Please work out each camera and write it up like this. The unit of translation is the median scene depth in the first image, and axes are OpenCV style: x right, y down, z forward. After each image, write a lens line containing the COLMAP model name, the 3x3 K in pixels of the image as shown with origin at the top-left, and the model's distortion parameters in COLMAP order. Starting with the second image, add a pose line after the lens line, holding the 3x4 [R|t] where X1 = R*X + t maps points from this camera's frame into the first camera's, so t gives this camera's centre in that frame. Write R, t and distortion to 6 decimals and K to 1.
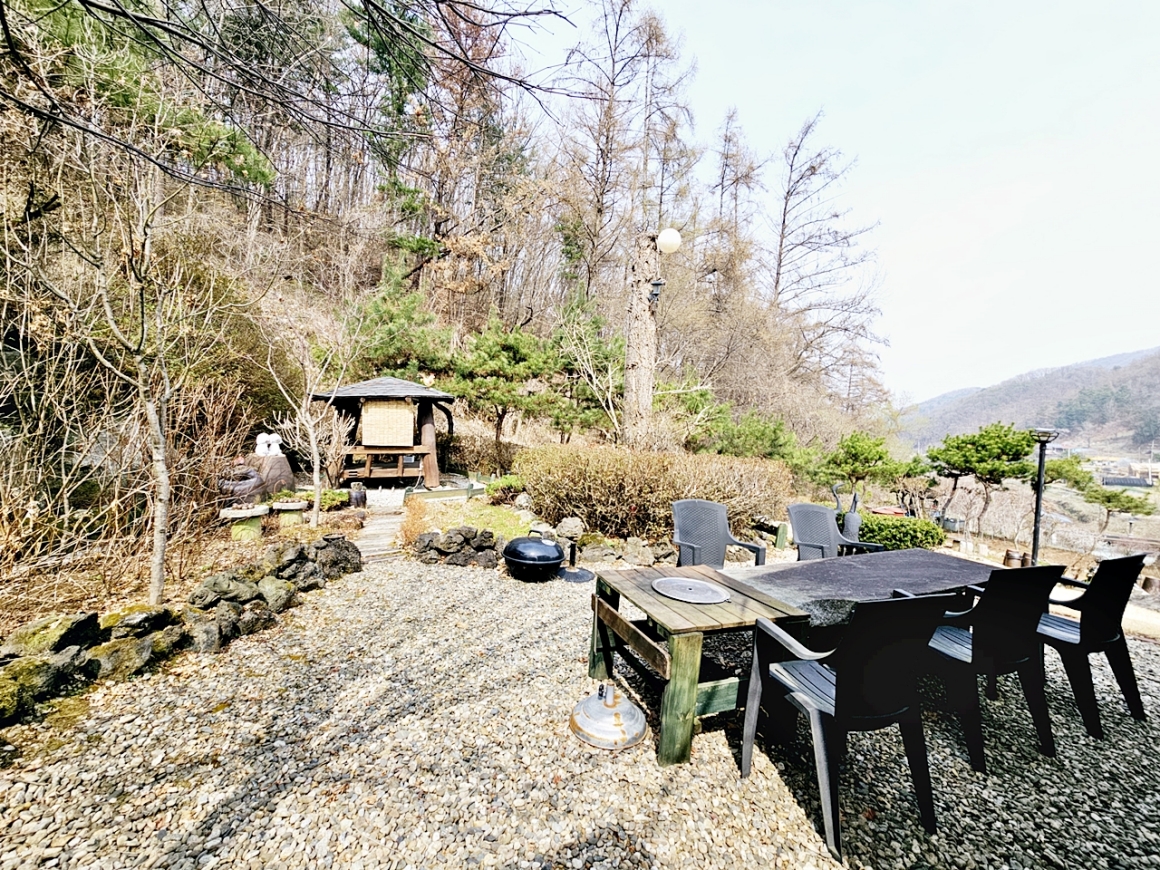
lens RADIAL K [[474.3, 0, 579.4], [0, 474.3, 430.6], [0, 0, 1]] dist [-0.006426, 0.002131]
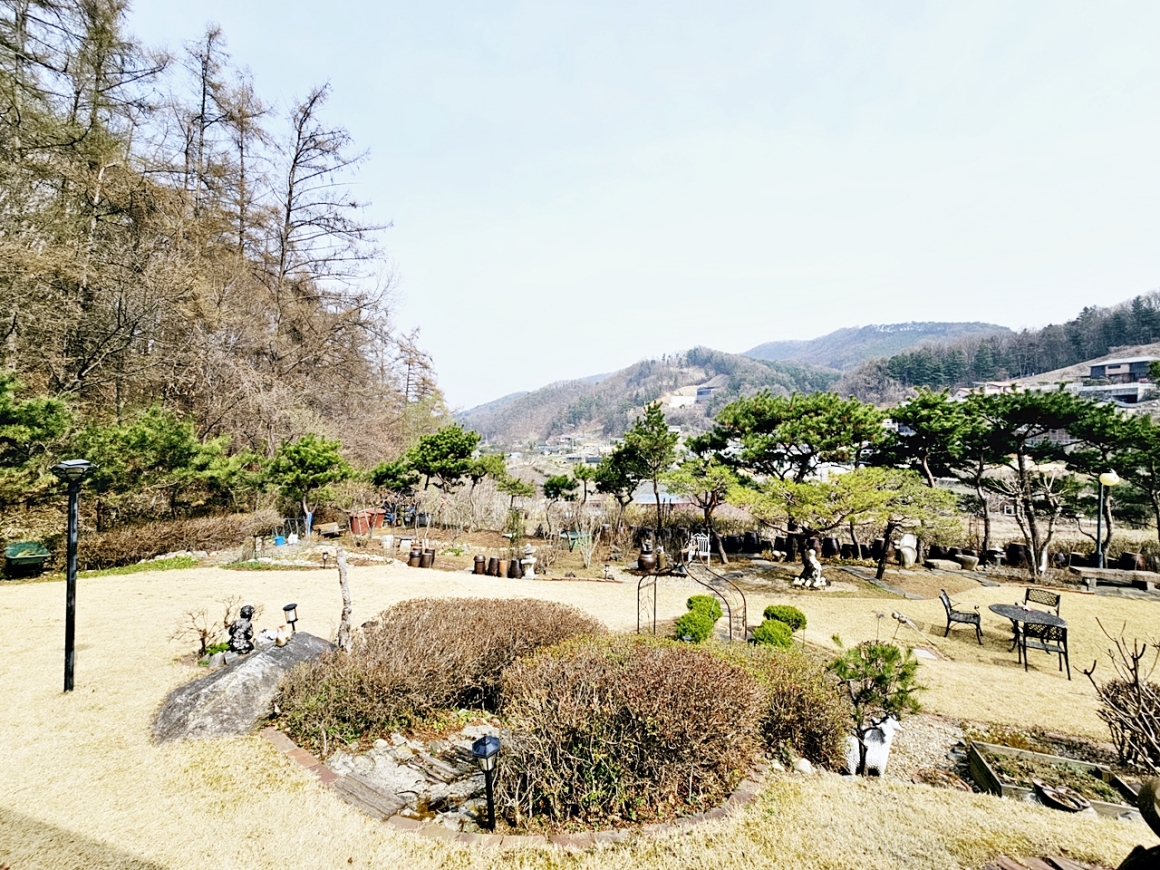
lens RADIAL K [[474.3, 0, 578.6], [0, 474.3, 433.0], [0, 0, 1]] dist [-0.006426, 0.002131]
pose [[0.693594, -0.012702, 0.720254, 0.206584], [0.000808, 0.999858, 0.016855, -0.011124], [-0.720365, -0.011109, 0.693506, 0.001790]]
